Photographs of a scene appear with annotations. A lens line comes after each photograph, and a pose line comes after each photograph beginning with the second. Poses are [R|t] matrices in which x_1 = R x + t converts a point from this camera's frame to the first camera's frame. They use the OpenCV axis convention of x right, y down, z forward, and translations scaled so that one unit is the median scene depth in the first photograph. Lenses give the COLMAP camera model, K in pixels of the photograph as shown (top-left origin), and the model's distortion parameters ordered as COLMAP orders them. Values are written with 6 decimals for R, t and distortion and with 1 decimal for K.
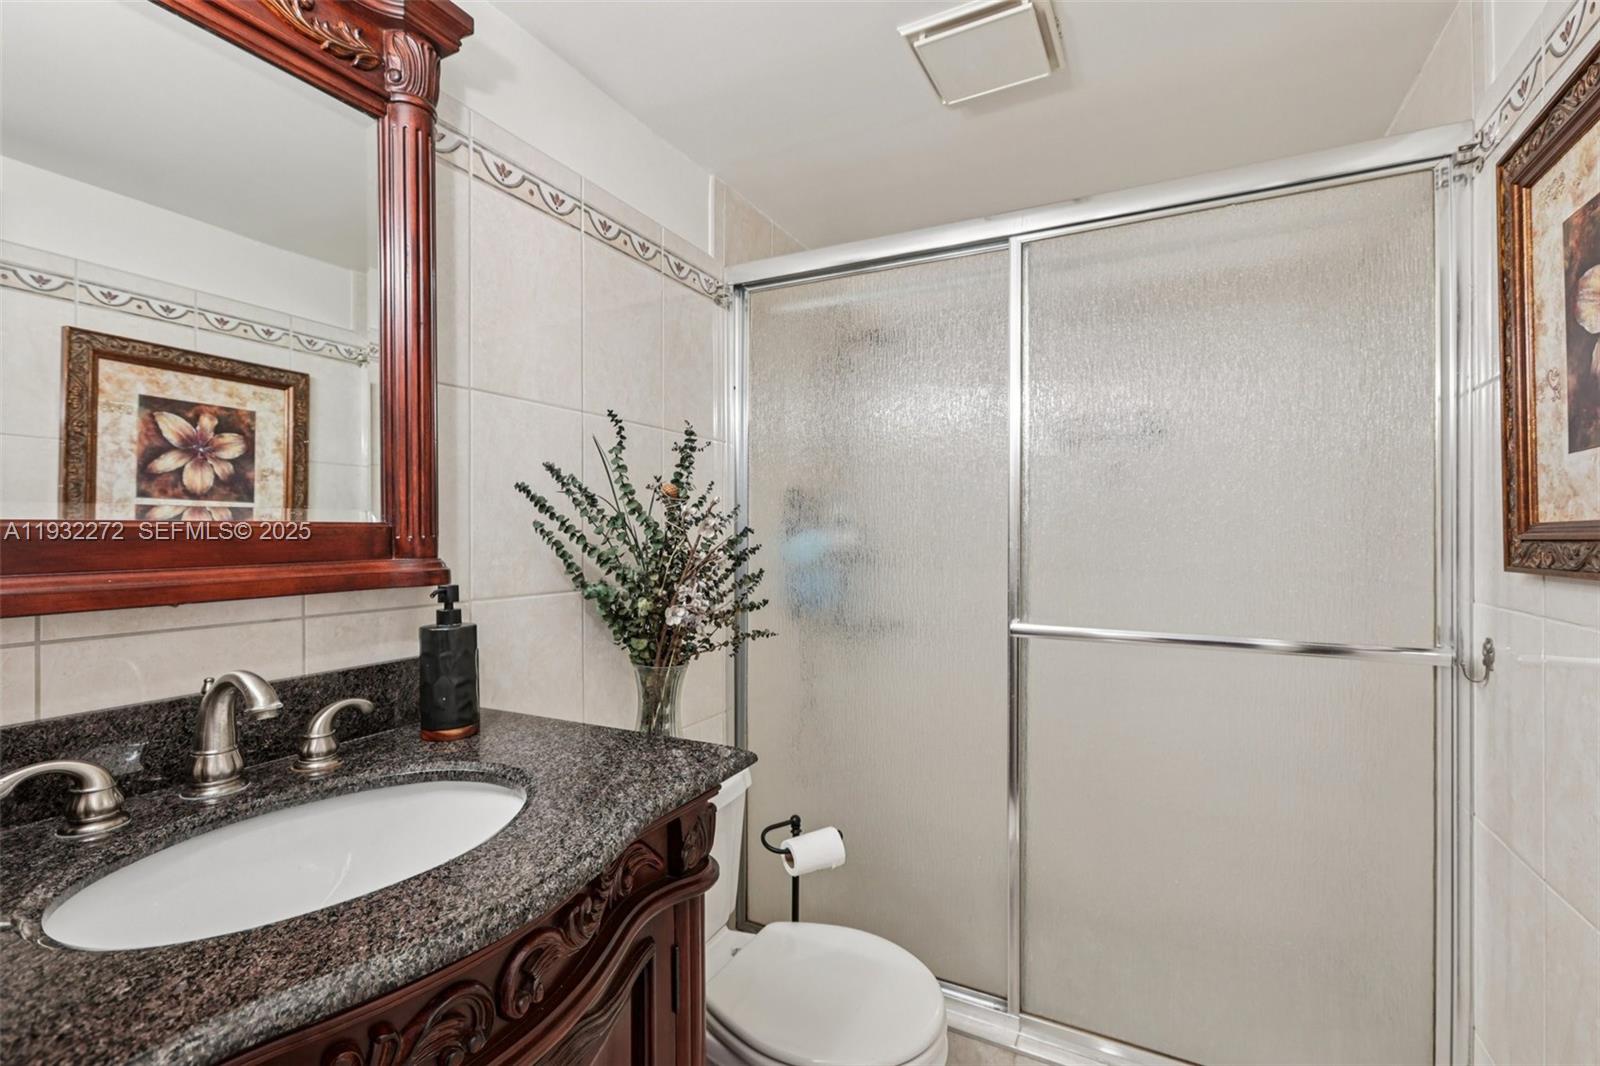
lens RADIAL K [[716.5, 0, 799.4], [0, 716.5, 527.3], [0, 0, 1]] dist [-0.004298, 0.003766]
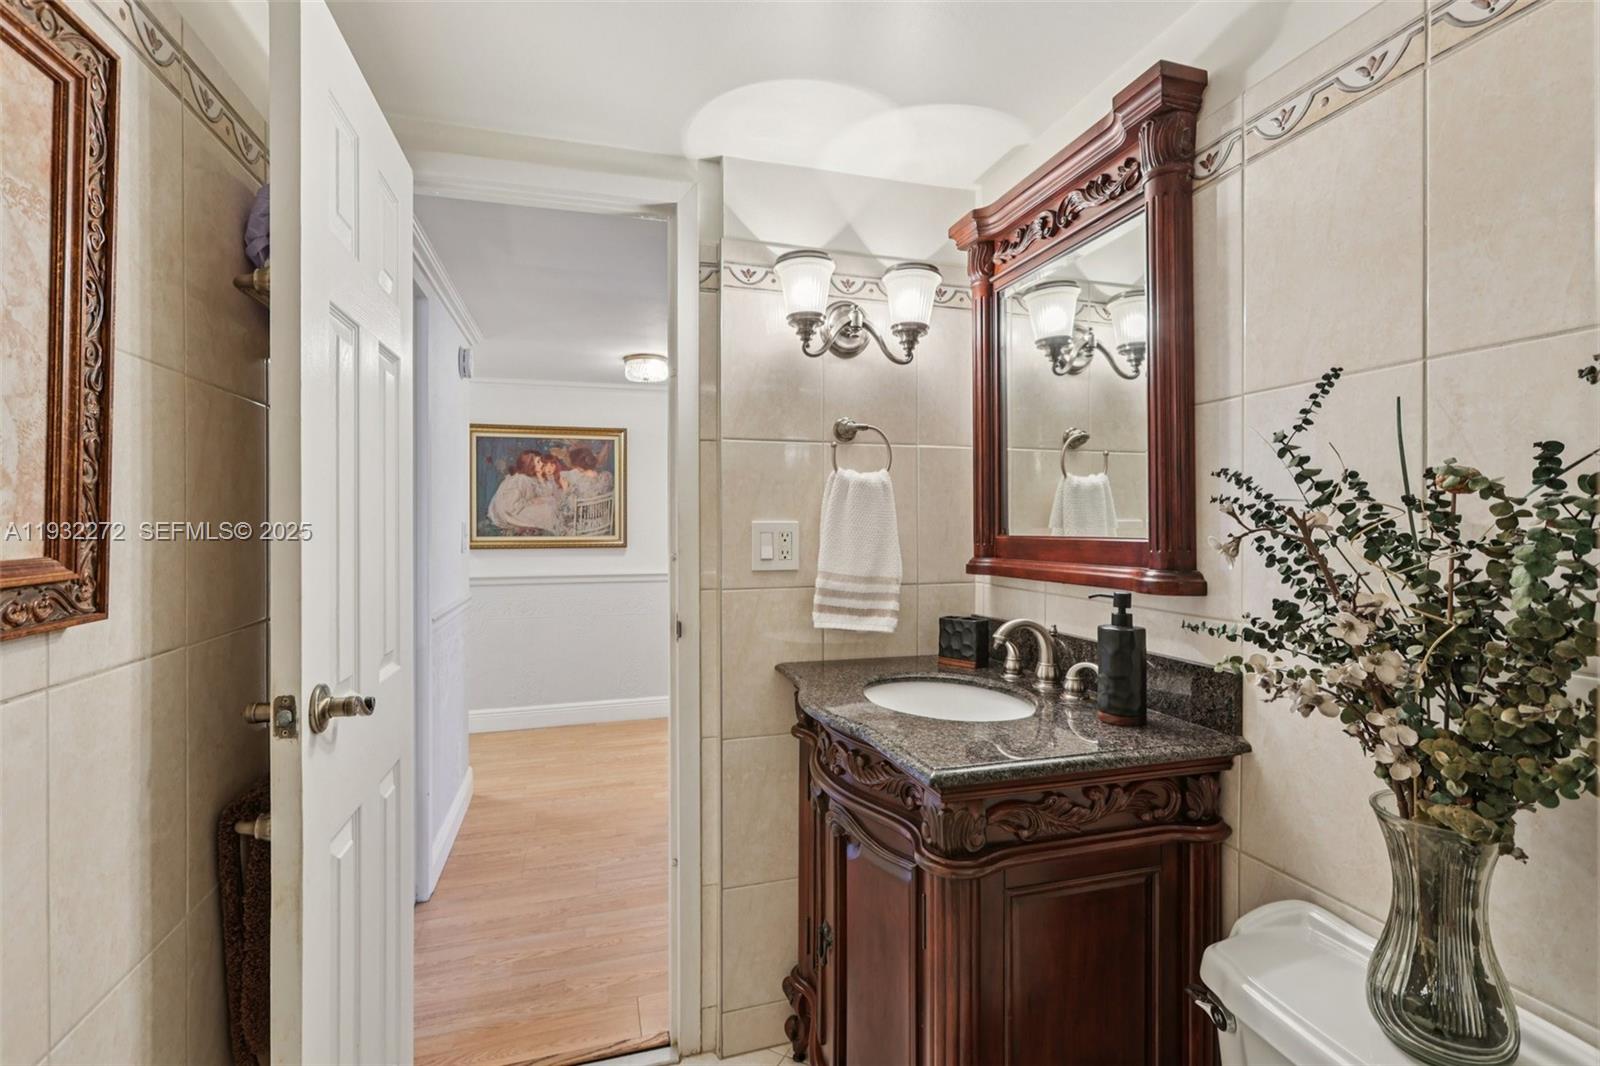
lens RADIAL K [[716.5, 0, 799.4], [0, 716.5, 526.8], [0, 0, 1]] dist [-0.004298, 0.003766]
pose [[-0.714181, -0.011645, -0.699864, 0.692905], [-0.010184, 0.999929, -0.006245, -0.011624], [0.699887, 0.002668, -0.714248, 1.465122]]
